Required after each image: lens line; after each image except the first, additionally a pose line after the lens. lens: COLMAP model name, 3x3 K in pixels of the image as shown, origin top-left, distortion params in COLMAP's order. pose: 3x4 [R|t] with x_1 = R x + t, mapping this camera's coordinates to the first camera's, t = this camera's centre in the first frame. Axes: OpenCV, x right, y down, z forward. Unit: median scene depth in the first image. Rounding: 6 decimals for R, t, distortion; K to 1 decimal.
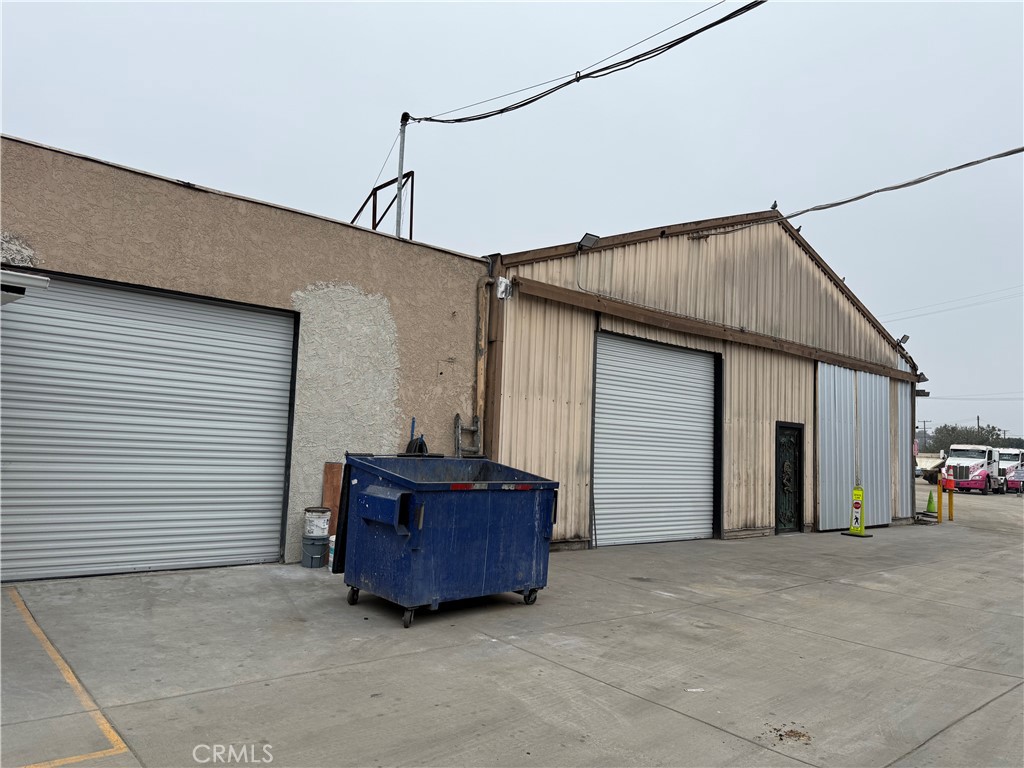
lens RADIAL K [[723.8, 0, 513.0], [0, 723.8, 382.9], [0, 0, 1]] dist [-0.002747, -0.001731]
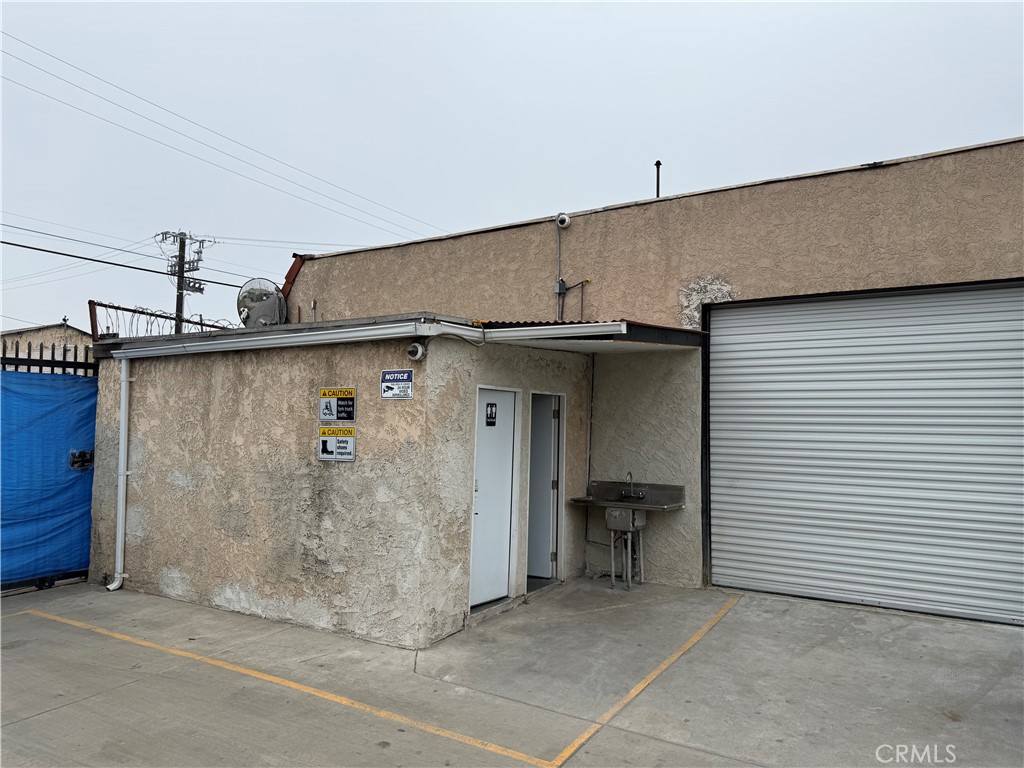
lens RADIAL K [[723.8, 0, 513.0], [0, 723.8, 384.2], [0, 0, 1]] dist [-0.002747, -0.001731]
pose [[0.277590, -0.091269, -0.956354, 0.261919], [0.087911, 0.993714, -0.069317, 0.010888], [0.956669, -0.064833, 0.283869, 0.353714]]
